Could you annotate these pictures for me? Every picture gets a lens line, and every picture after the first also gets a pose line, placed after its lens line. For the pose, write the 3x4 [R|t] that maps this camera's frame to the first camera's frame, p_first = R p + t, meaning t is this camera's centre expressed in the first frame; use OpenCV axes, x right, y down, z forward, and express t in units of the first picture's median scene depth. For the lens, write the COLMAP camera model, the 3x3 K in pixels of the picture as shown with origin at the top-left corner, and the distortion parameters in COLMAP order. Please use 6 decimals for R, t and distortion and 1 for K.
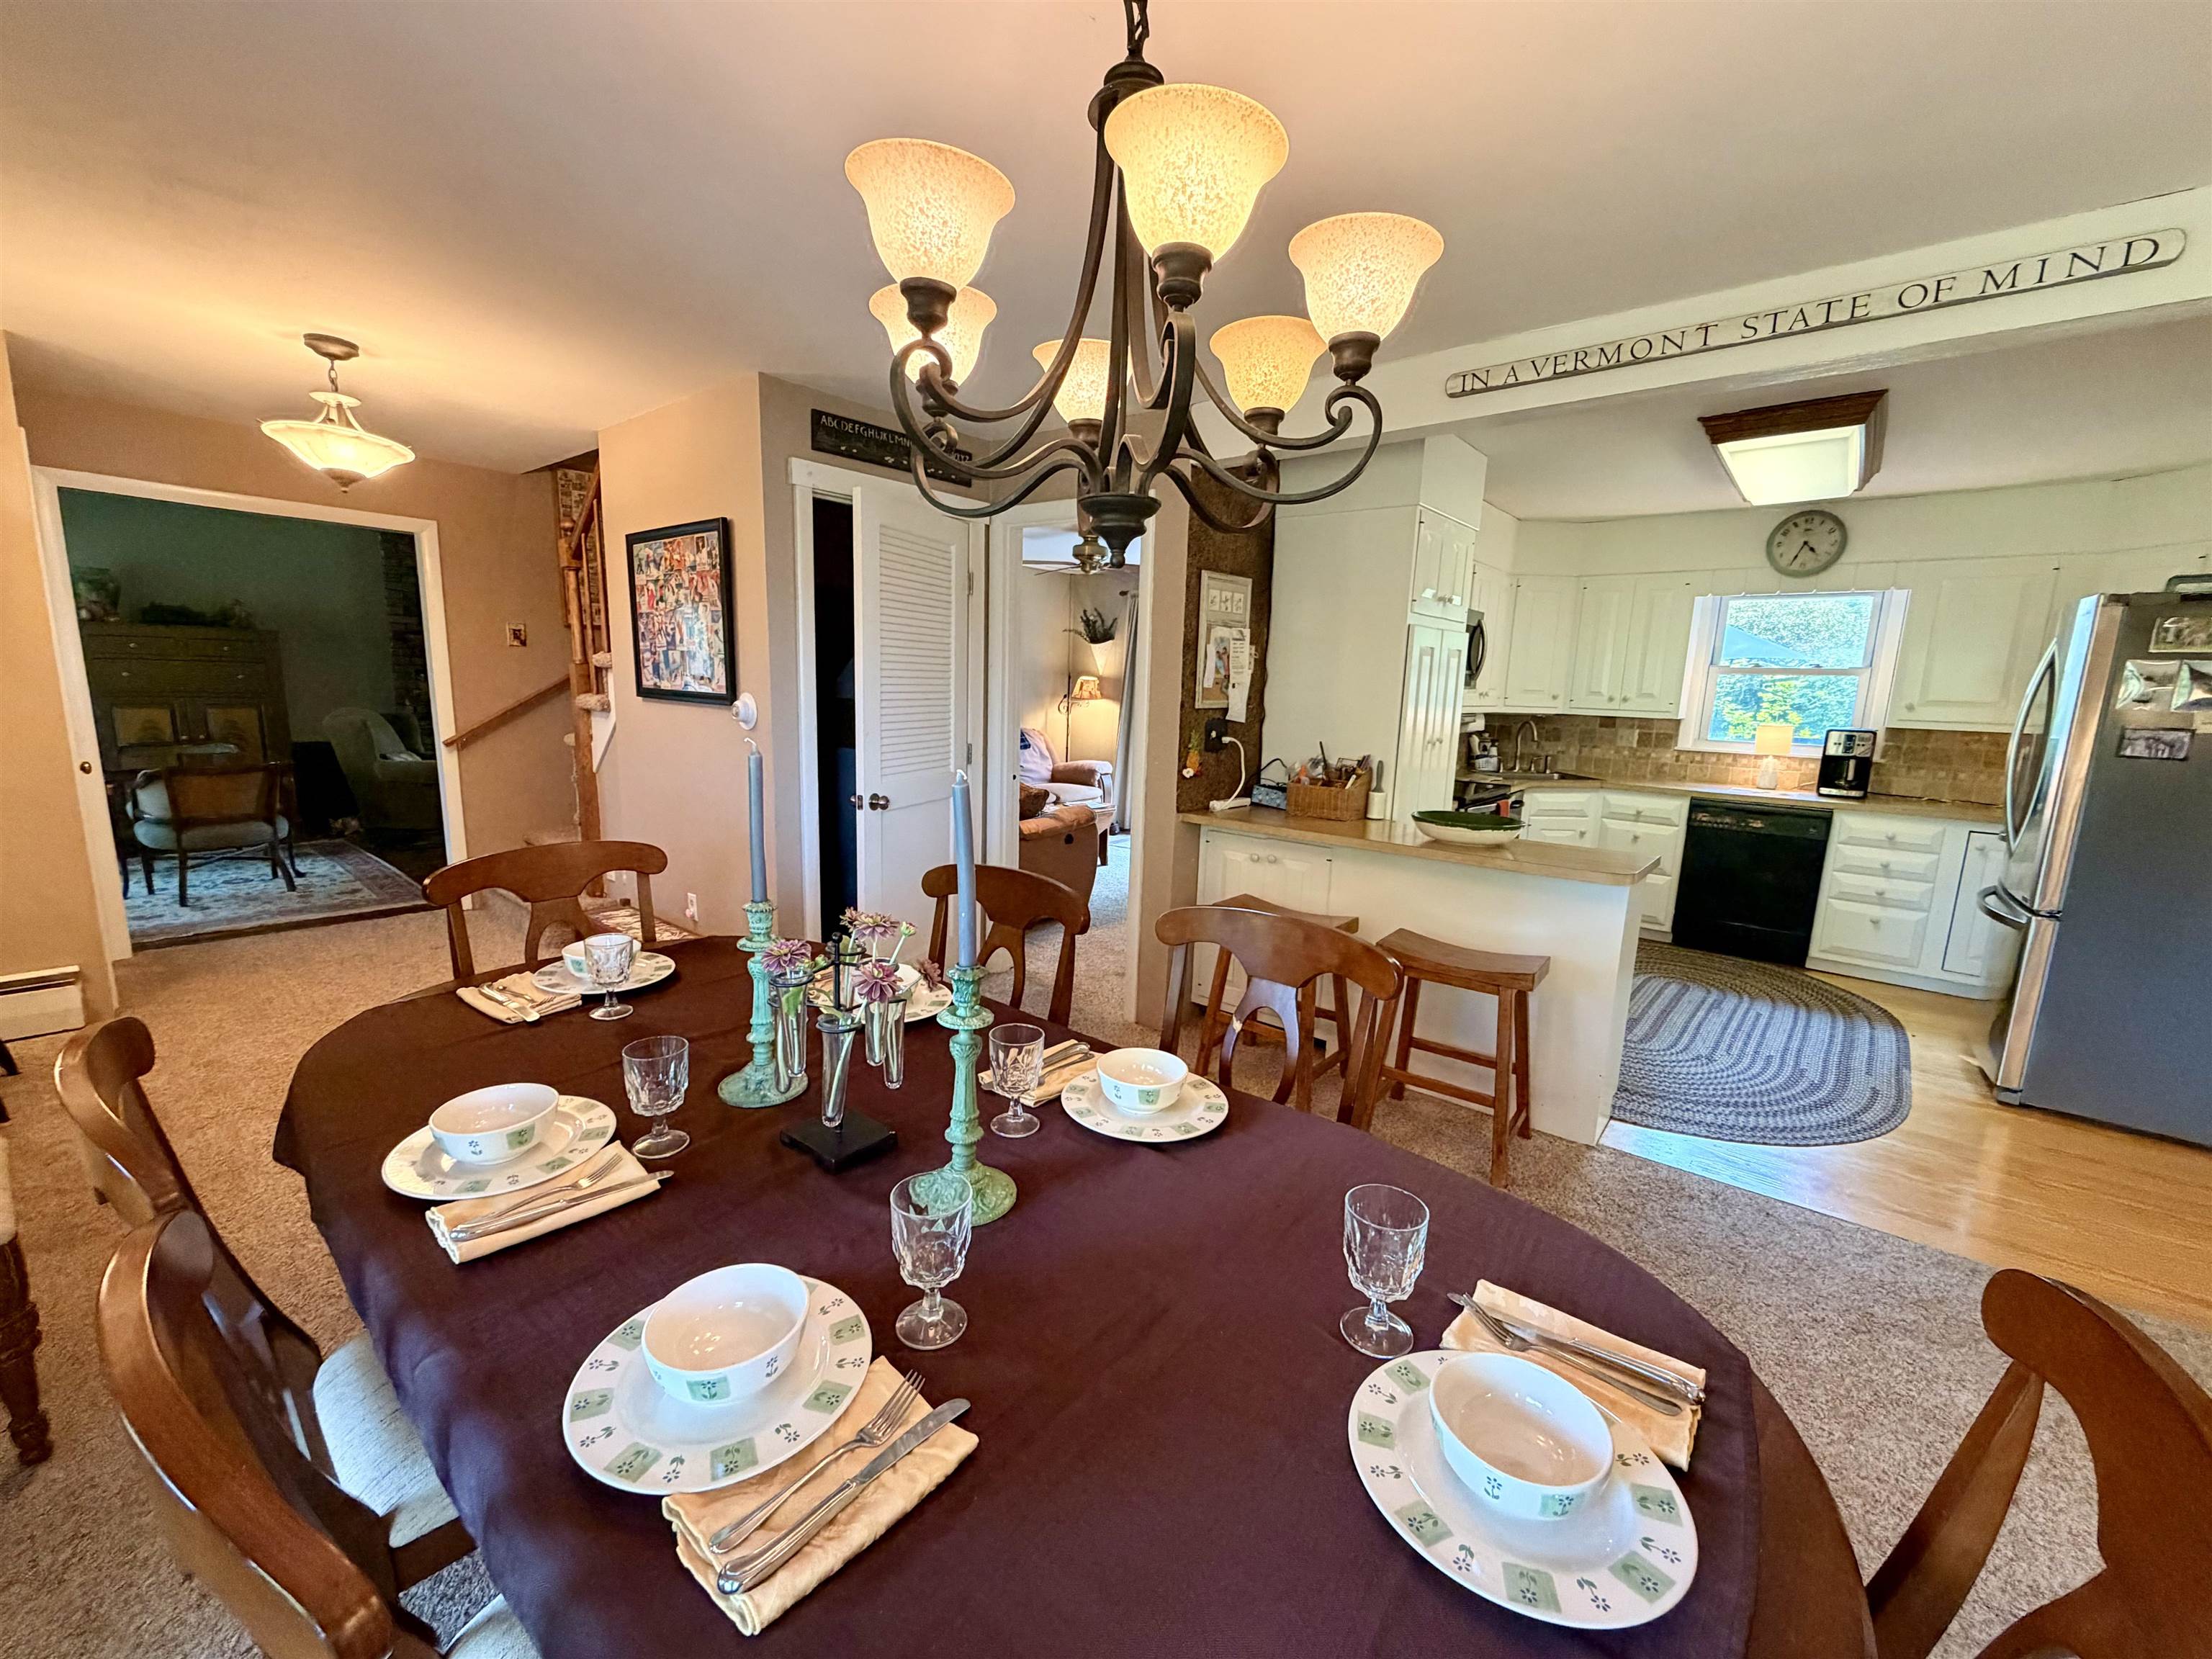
lens RADIAL K [[878.7, 0, 1099.2], [0, 878.7, 830.6], [0, 0, 1]] dist [-0.002746, 0.000614]
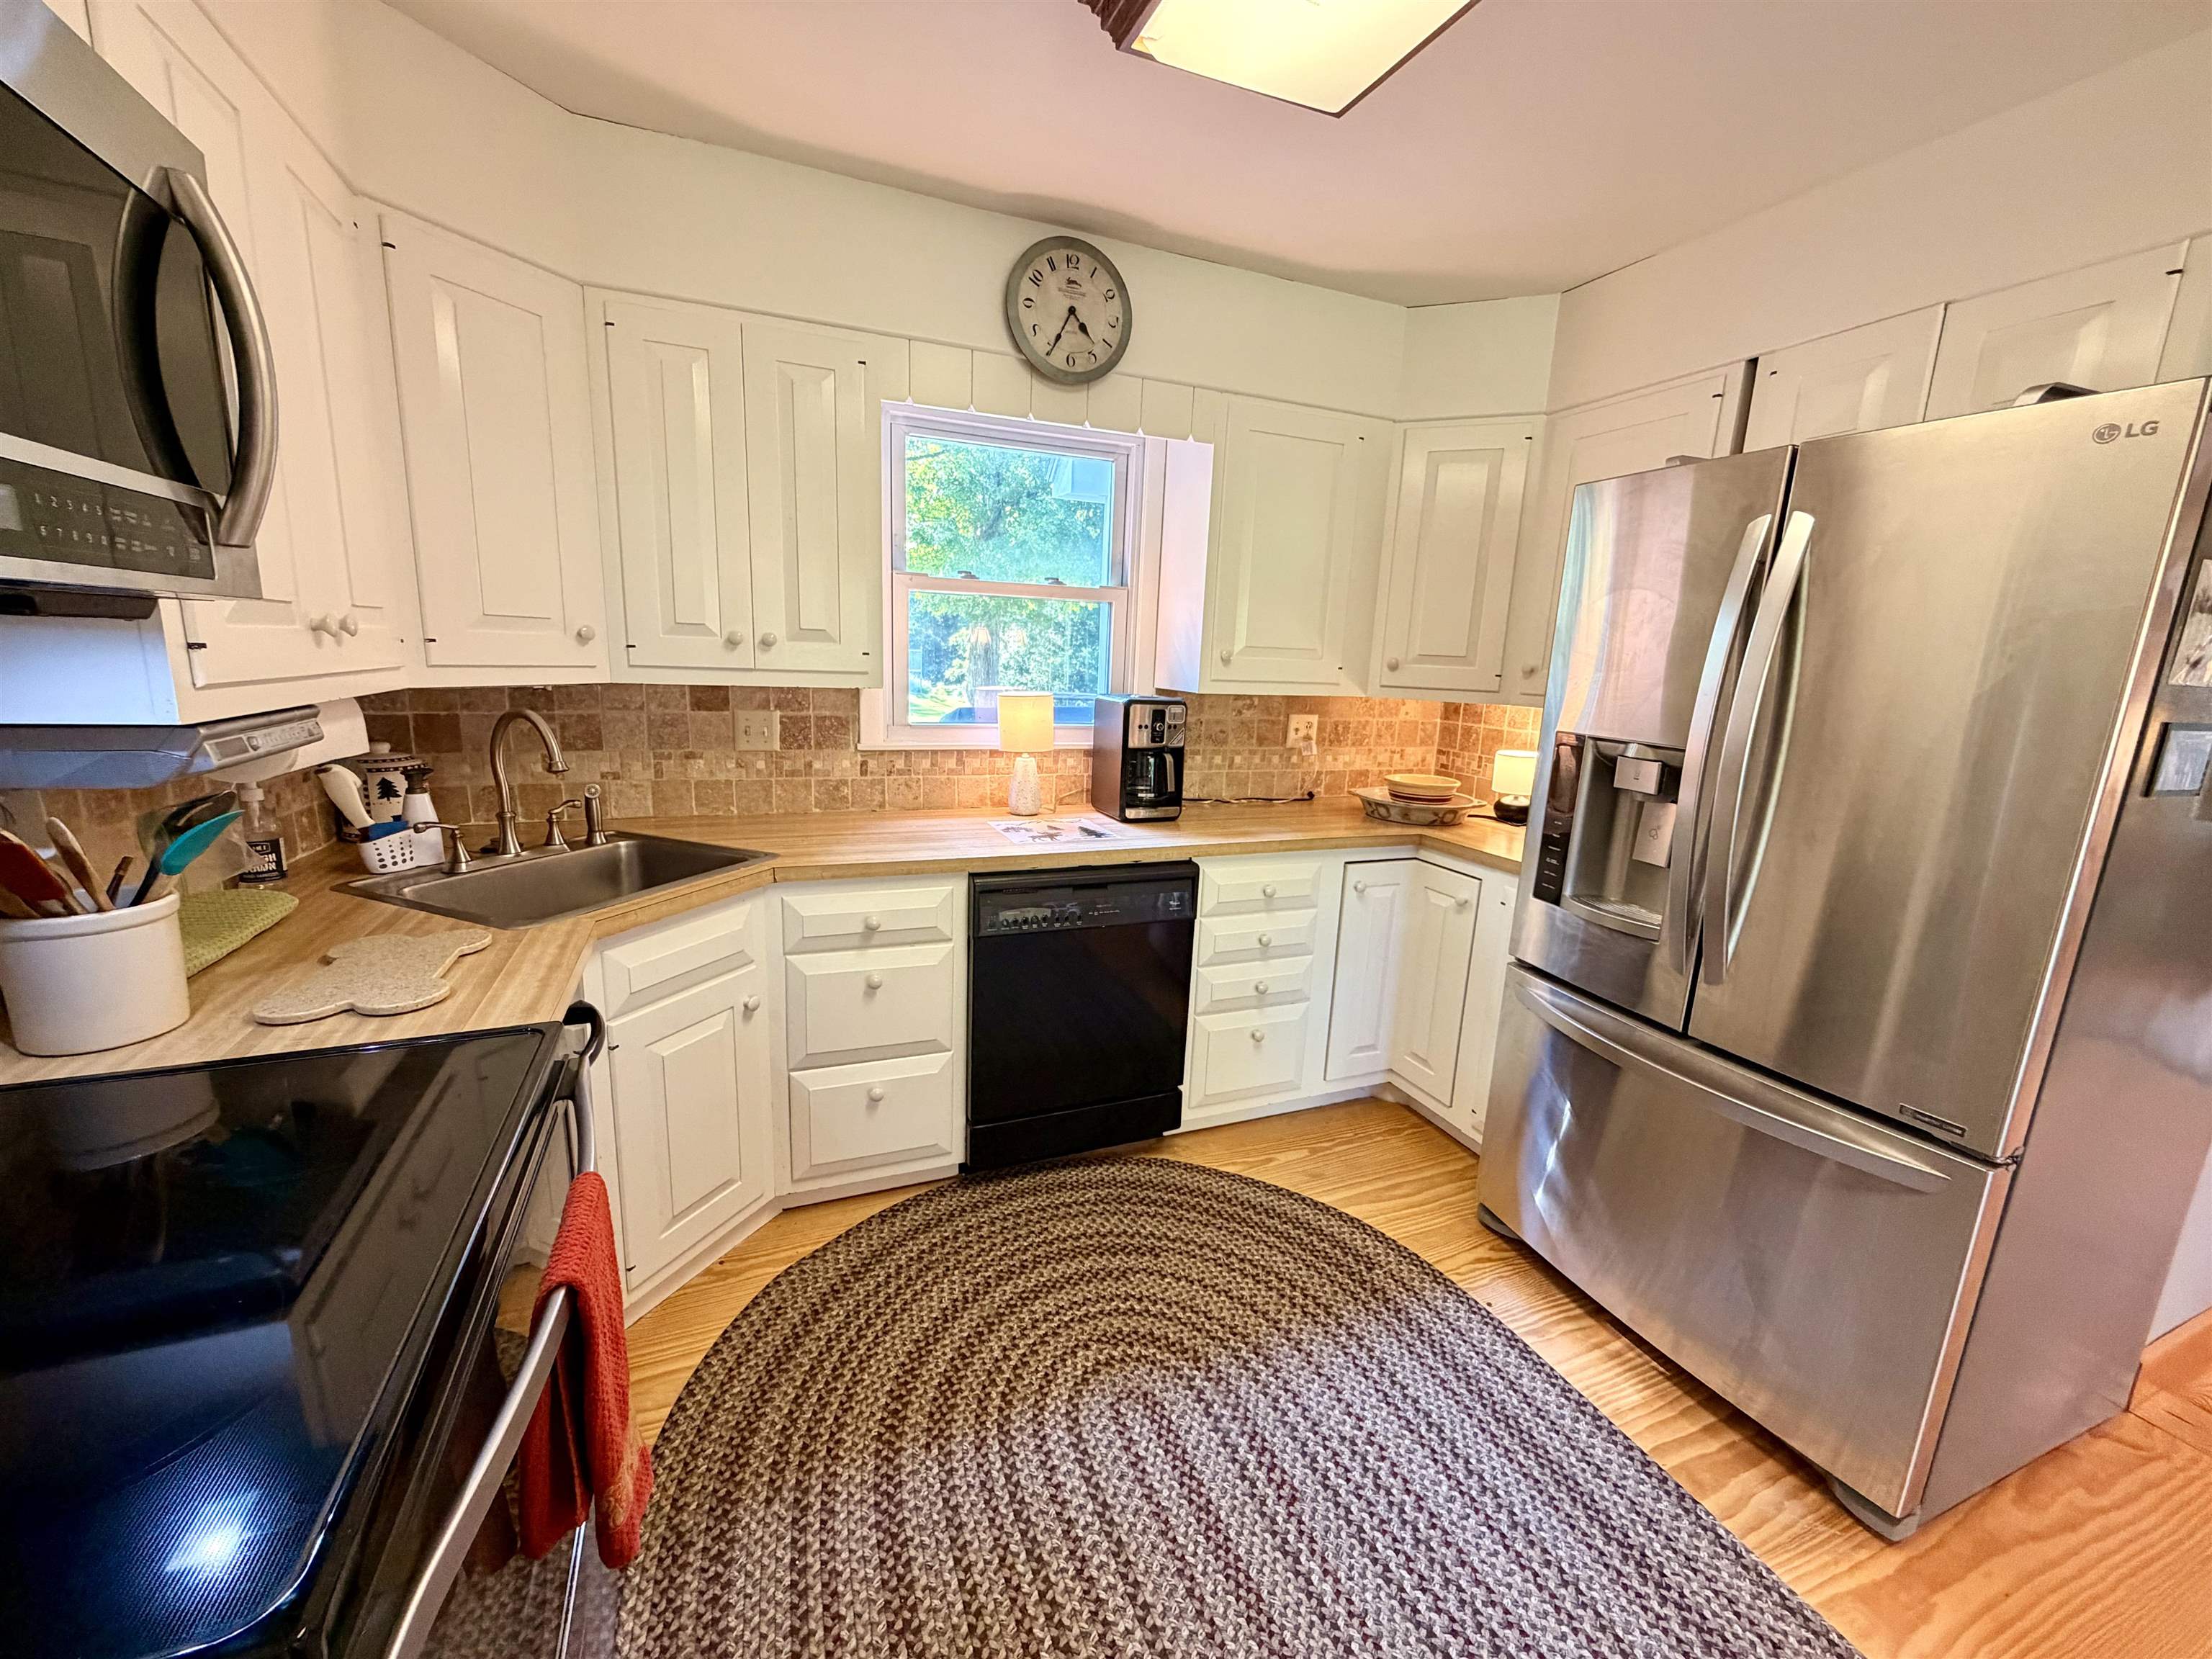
lens RADIAL K [[878.7, 0, 1101.6], [0, 878.7, 832.3], [0, 0, 1]] dist [-0.002746, 0.000614]
pose [[0.463174, -0.188411, 0.866009, 0.367658], [0.127352, 0.981150, 0.145349, -0.124403], [-0.877070, 0.042967, 0.478437, 0.812489]]
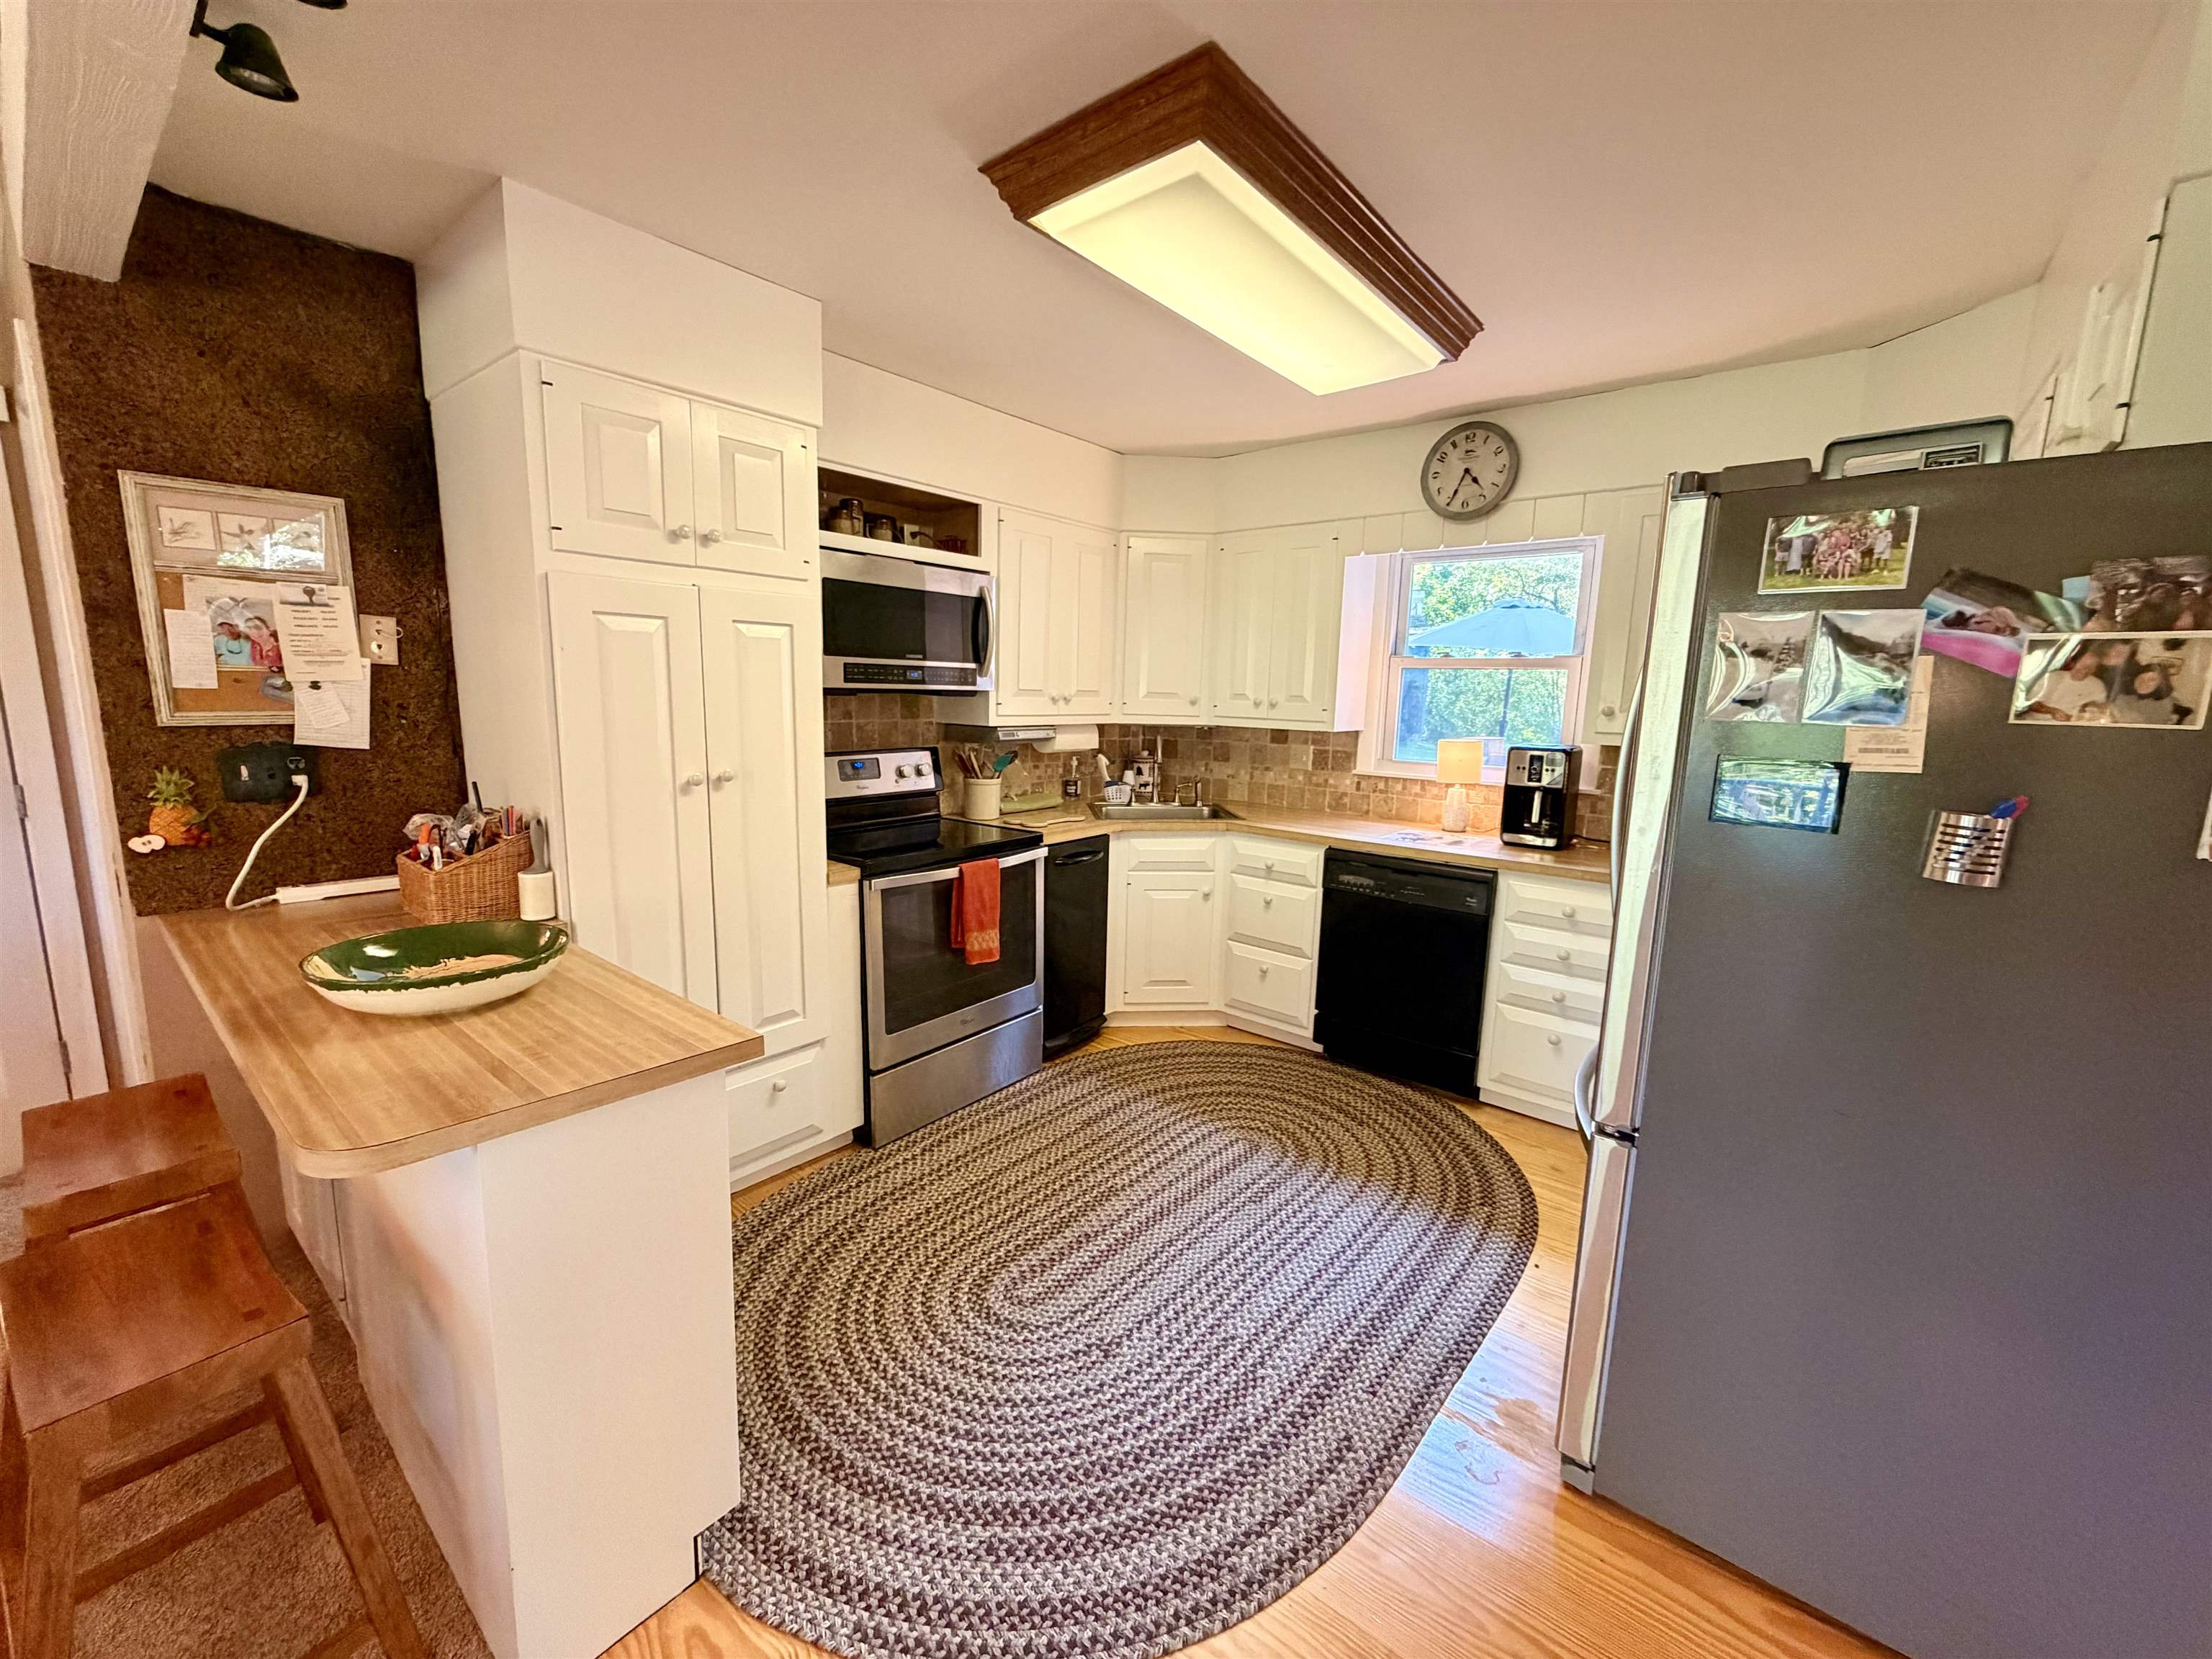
lens RADIAL K [[878.7, 0, 1101.1], [0, 878.7, 831.6], [0, 0, 1]] dist [-0.002746, 0.000614]
pose [[0.999915, -0.007875, 0.010418, 0.542996], [0.007957, 0.999938, -0.007833, -0.050414], [-0.010355, 0.007915, 0.999915, 0.348826]]
